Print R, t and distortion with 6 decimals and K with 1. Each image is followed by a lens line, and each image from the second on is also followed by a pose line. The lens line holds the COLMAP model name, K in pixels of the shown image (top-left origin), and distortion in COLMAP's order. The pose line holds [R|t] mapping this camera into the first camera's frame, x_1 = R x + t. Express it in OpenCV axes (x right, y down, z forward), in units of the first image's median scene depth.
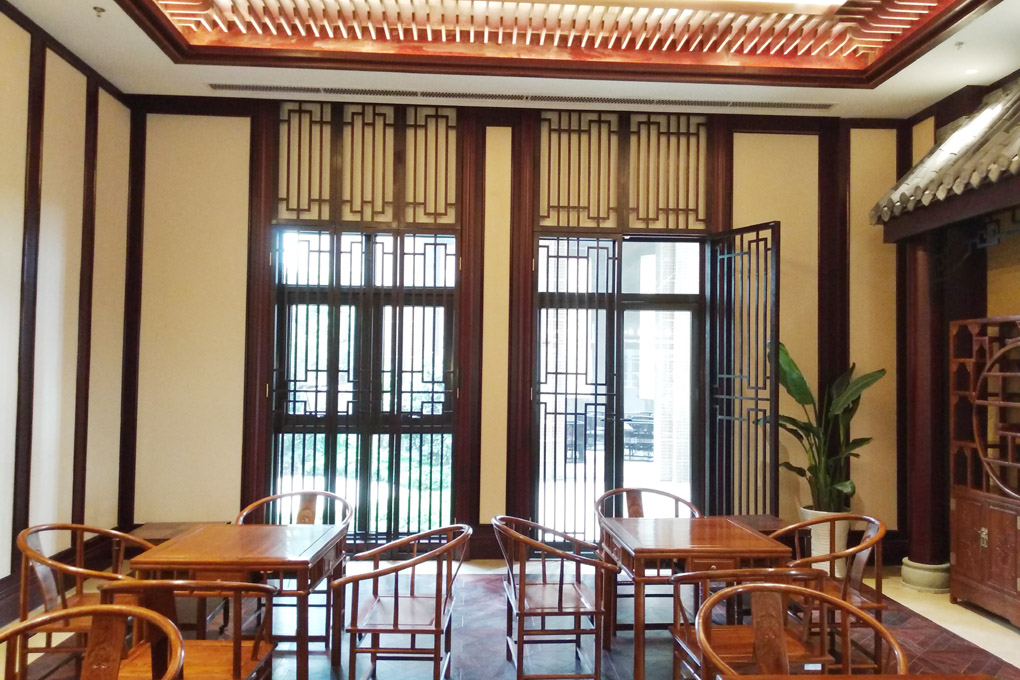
lens RADIAL K [[800.0, 0, 509.7], [0, 800.0, 339.7], [0, 0, 1]] dist [0.031485, -0.047258]
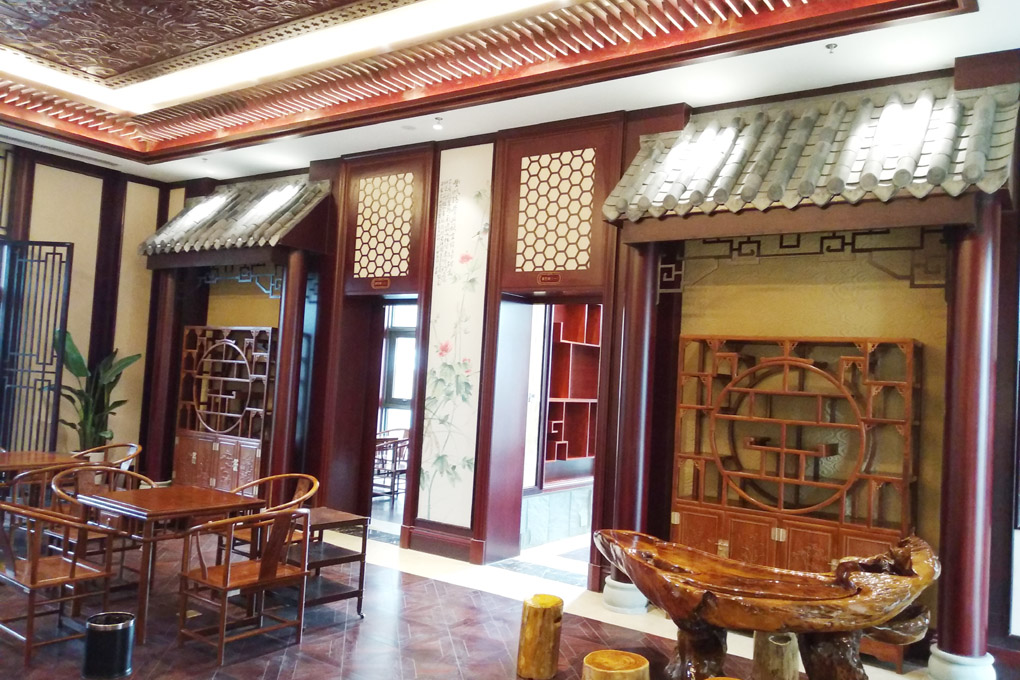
lens RADIAL K [[800.0, 0, 513.9], [0, 800.0, 337.7], [0, 0, 1]] dist [0.031485, -0.047258]
pose [[0.615766, 0.058780, 0.785733, -0.287445], [-0.076896, 0.996936, -0.014318, -0.026108], [-0.784168, -0.051603, 0.618400, -0.475282]]
